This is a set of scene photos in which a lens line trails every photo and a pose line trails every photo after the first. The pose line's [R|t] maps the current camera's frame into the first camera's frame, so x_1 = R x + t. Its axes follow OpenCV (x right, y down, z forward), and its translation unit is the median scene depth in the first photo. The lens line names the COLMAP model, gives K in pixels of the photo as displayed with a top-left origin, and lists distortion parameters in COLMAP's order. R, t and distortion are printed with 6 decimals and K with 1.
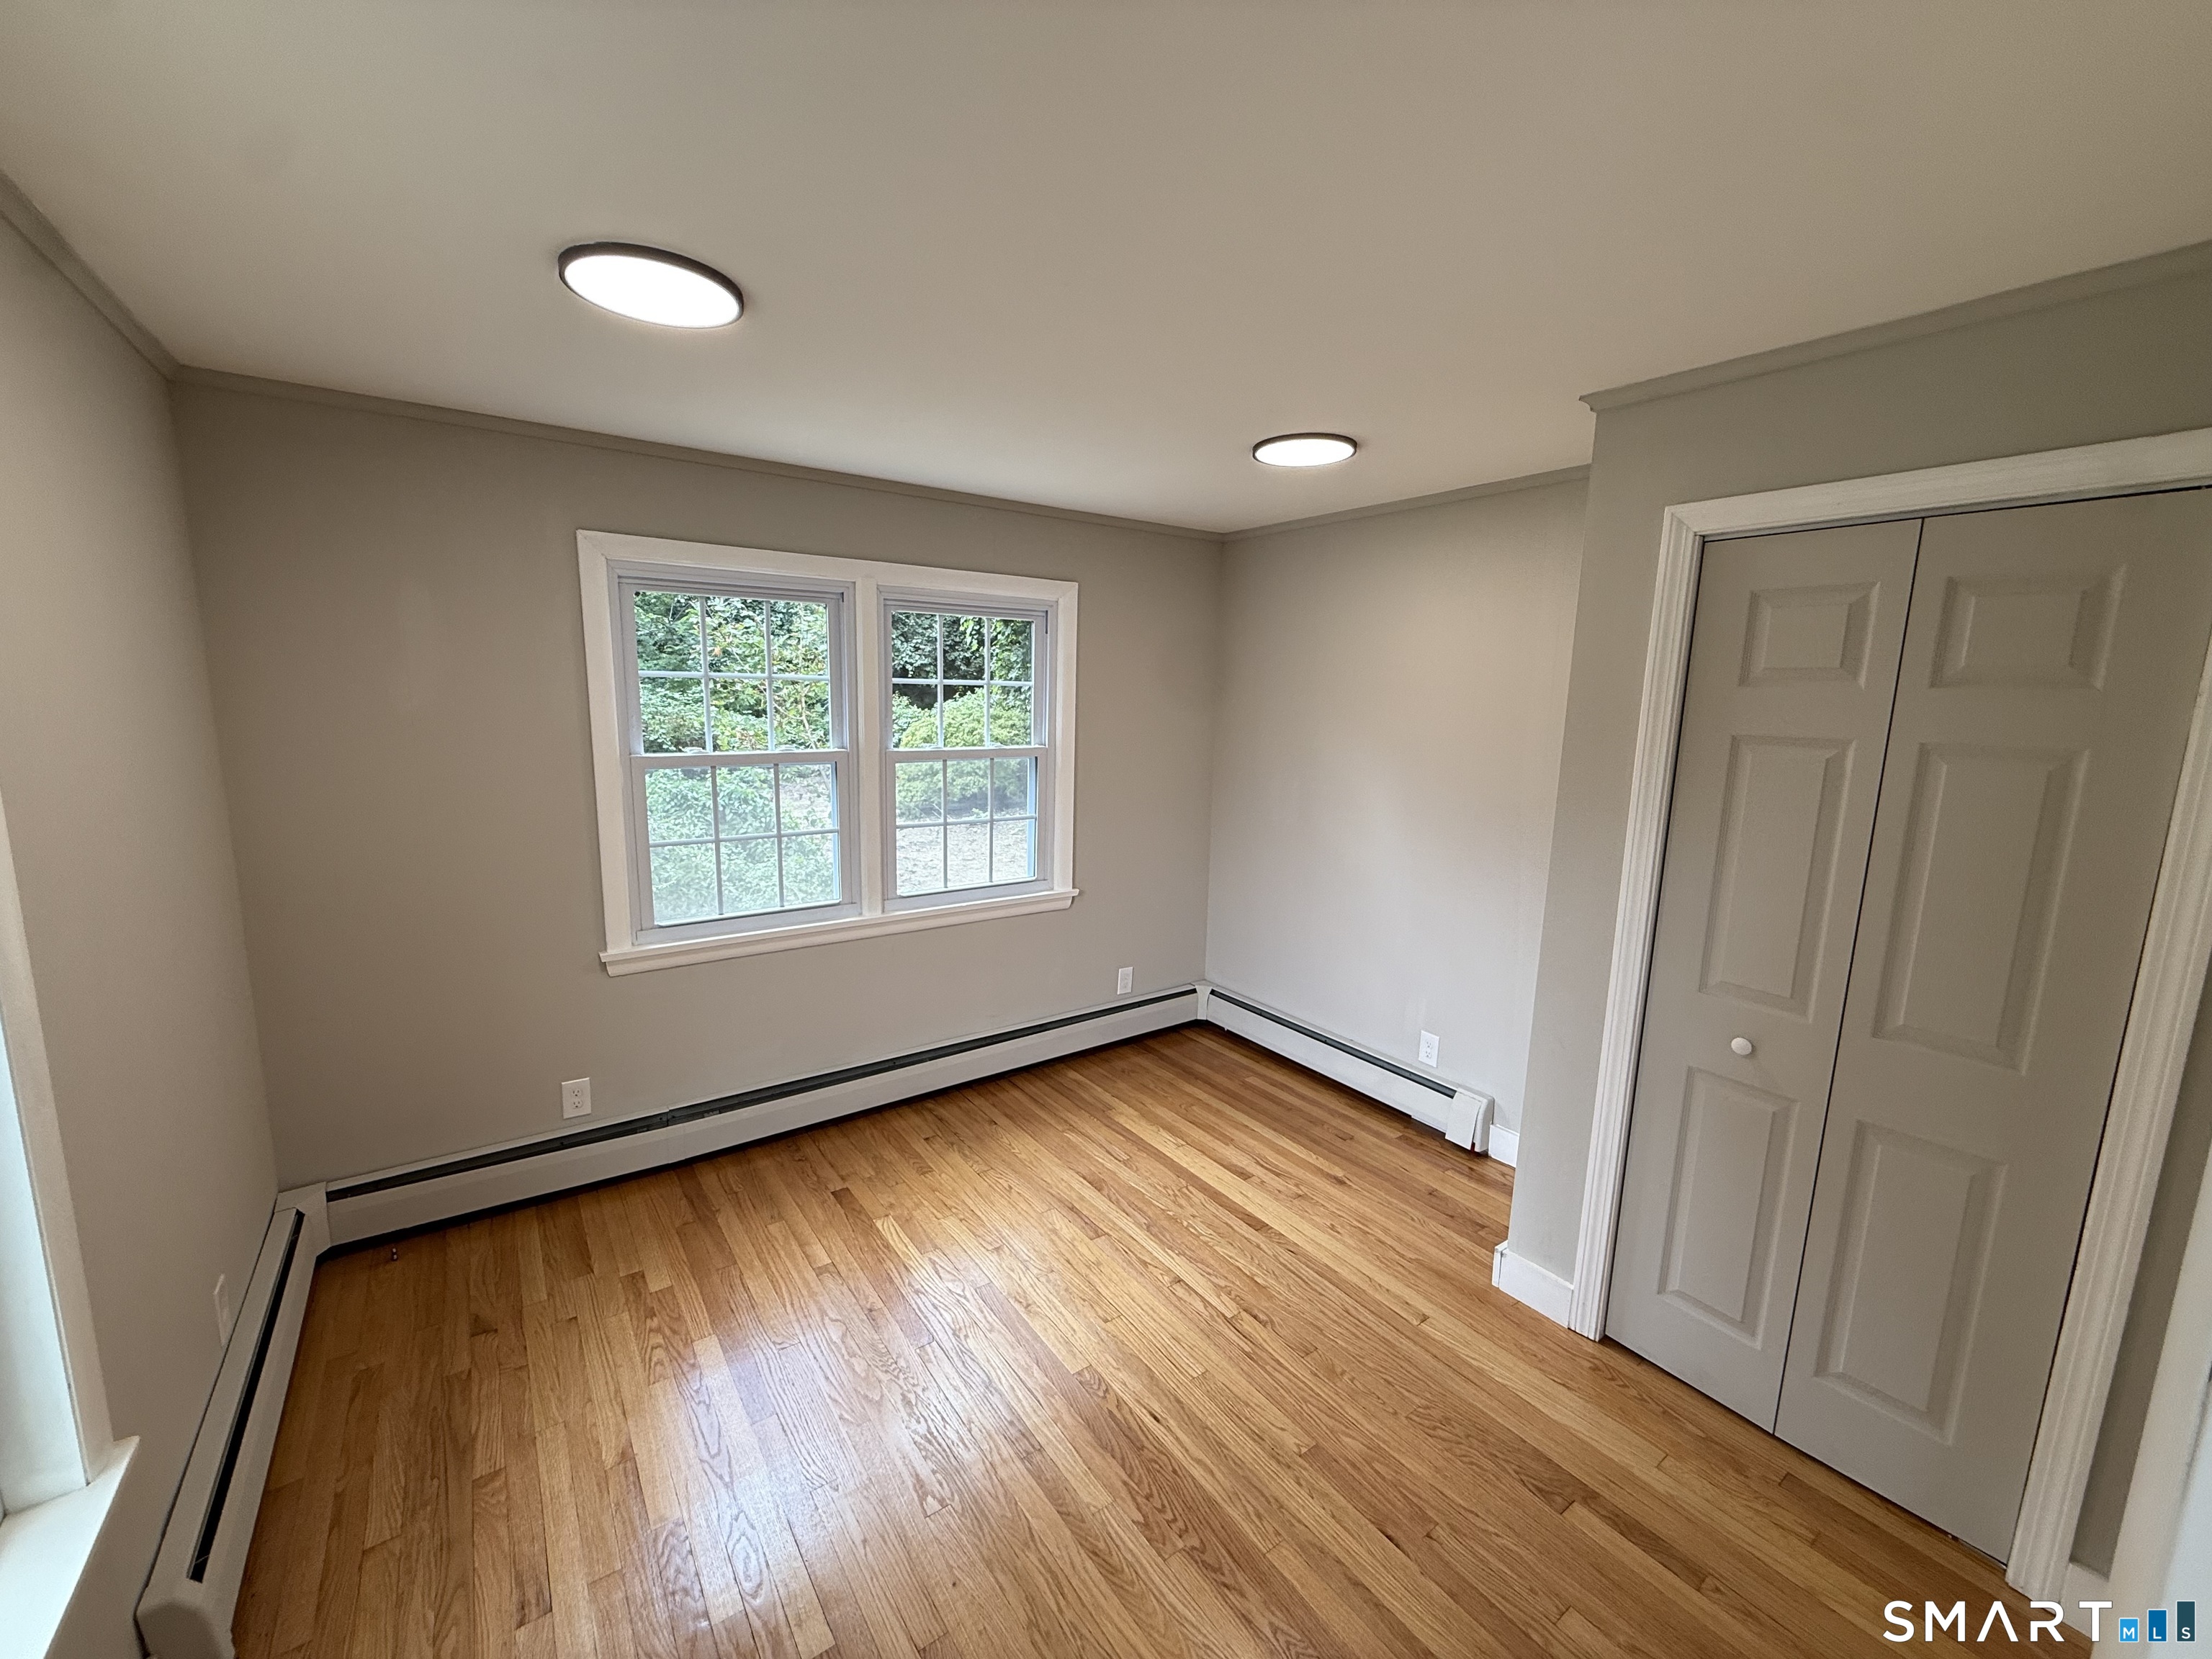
lens RADIAL K [[881.1, 0, 1107.1], [0, 881.1, 819.1], [0, 0, 1]] dist [-0.000407, -0.000021]
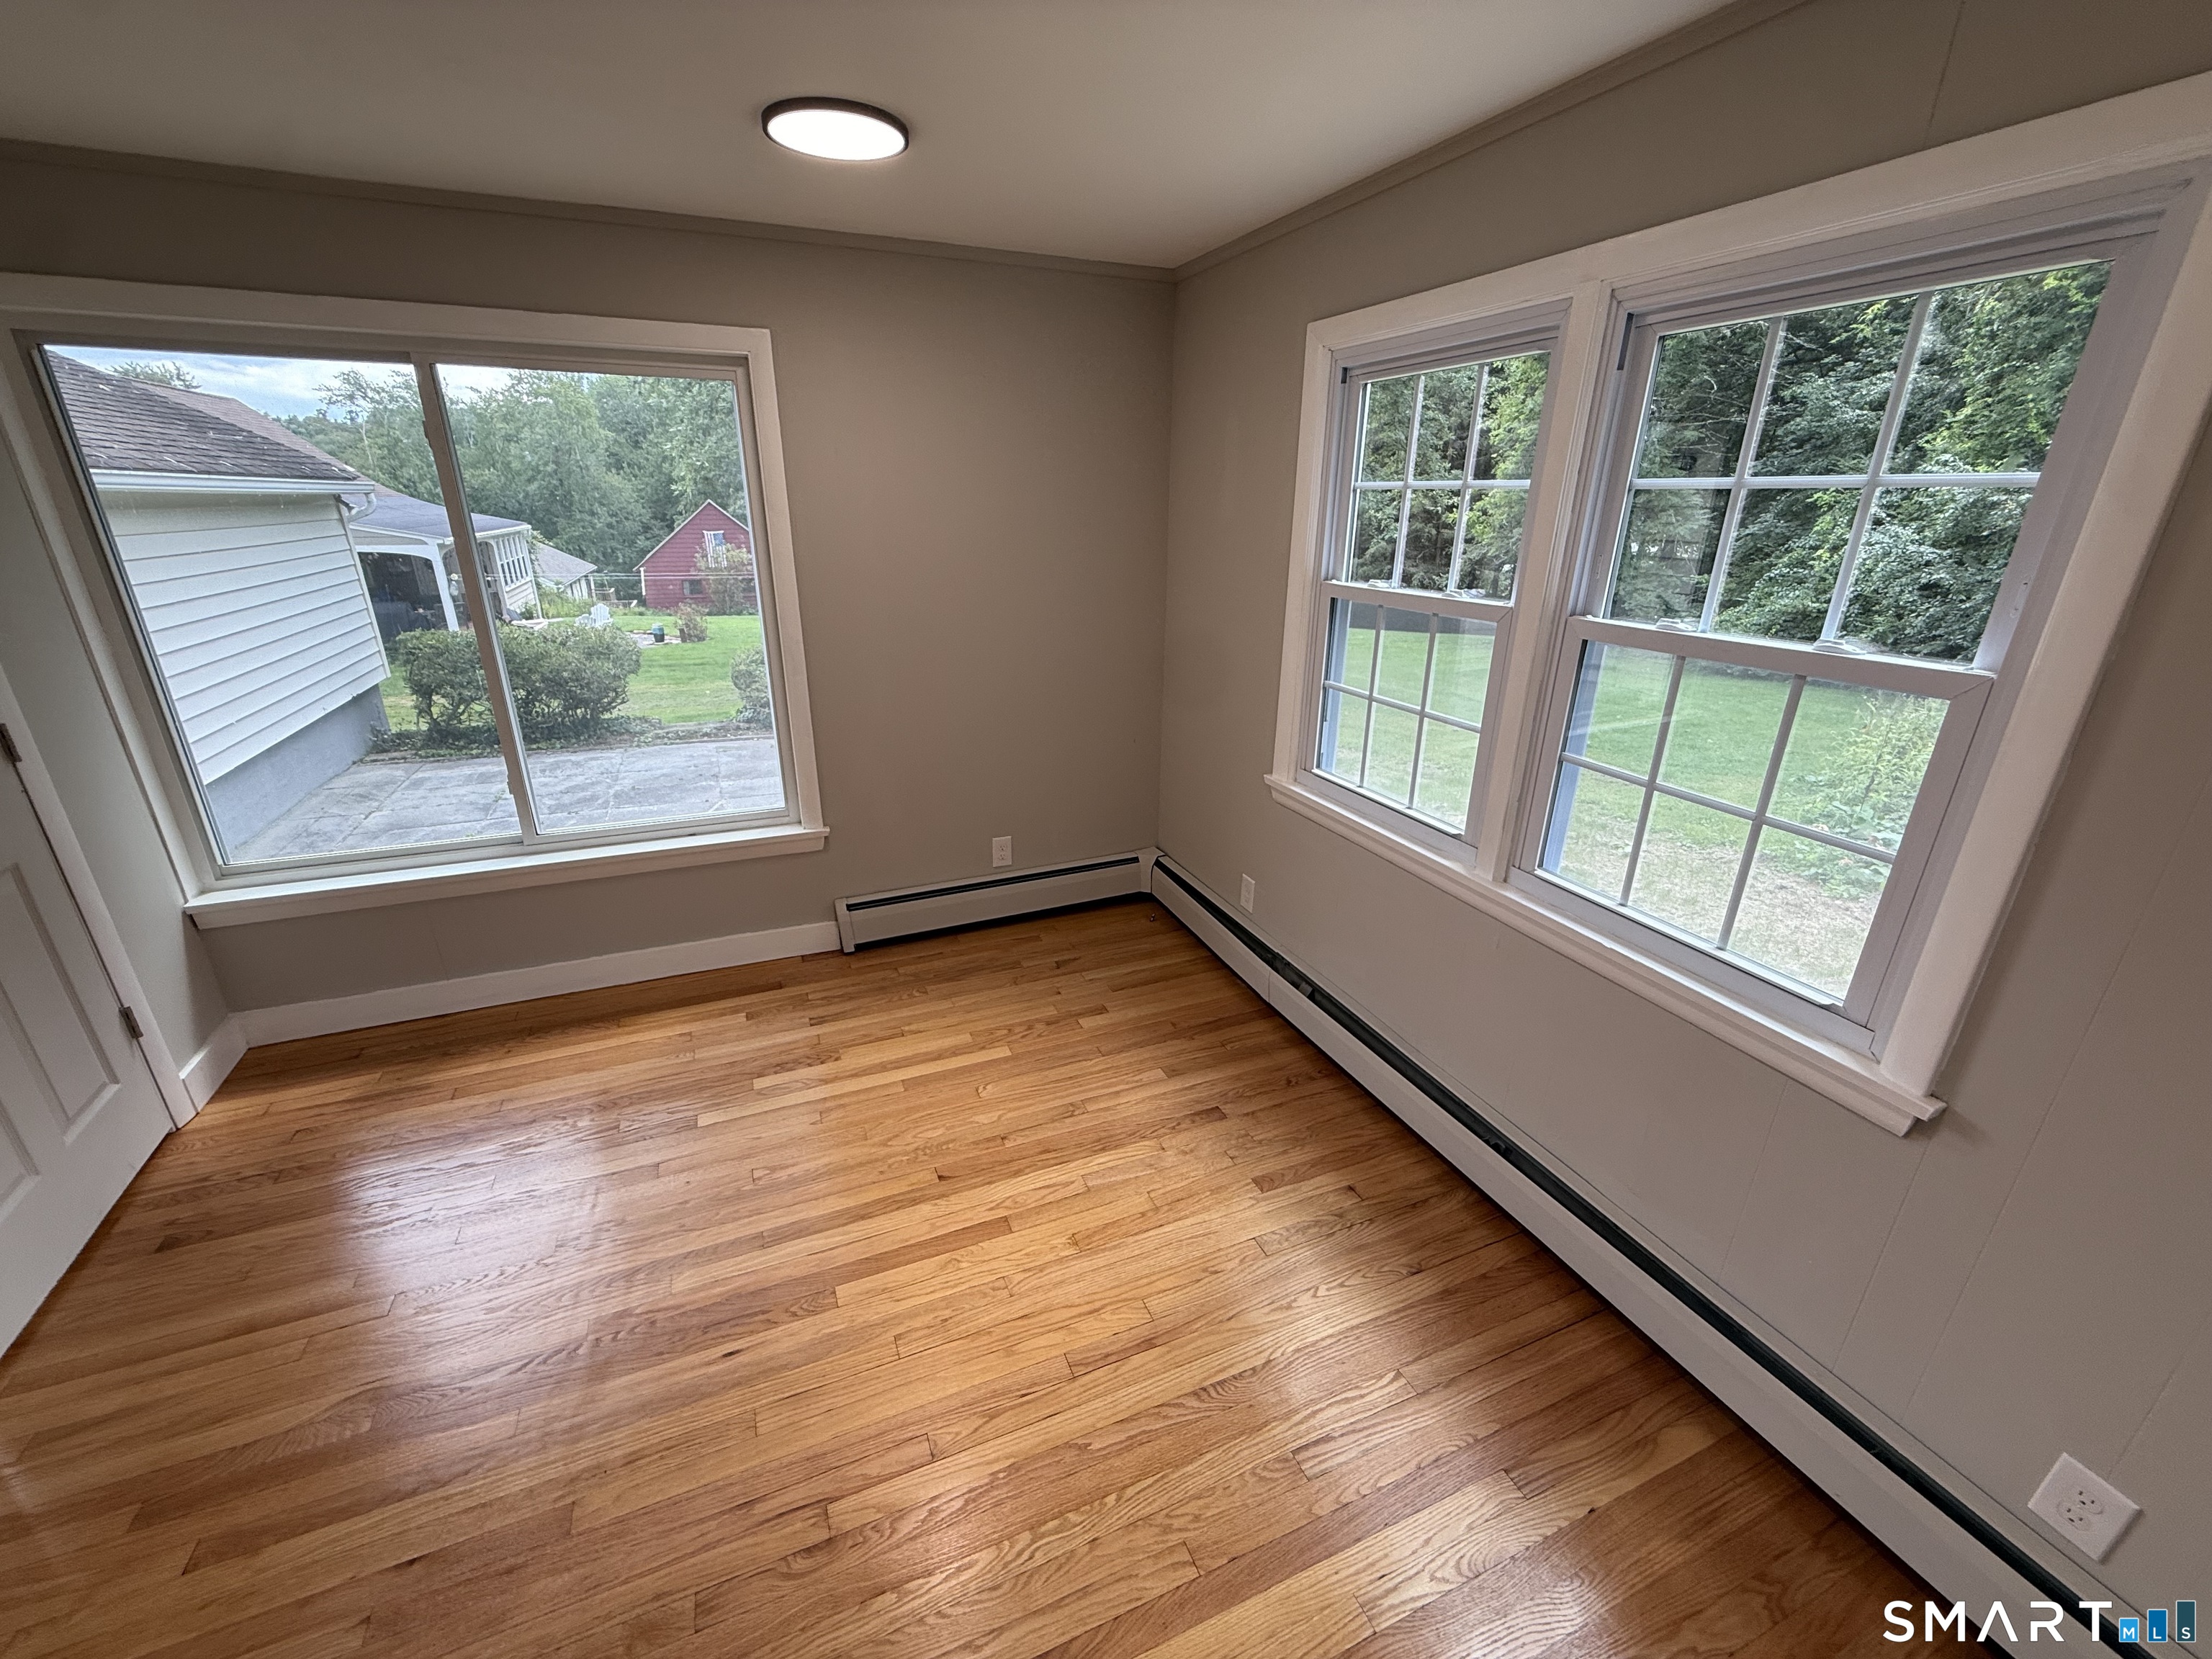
lens RADIAL K [[881.1, 0, 1101.8], [0, 881.1, 831.6], [0, 0, 1]] dist [-0.000407, -0.000021]
pose [[-0.226060, 0.317213, -0.921017, 0.441087], [-0.155396, 0.921641, 0.355569, -0.124030], [0.961639, 0.223502, -0.159052, 0.985447]]
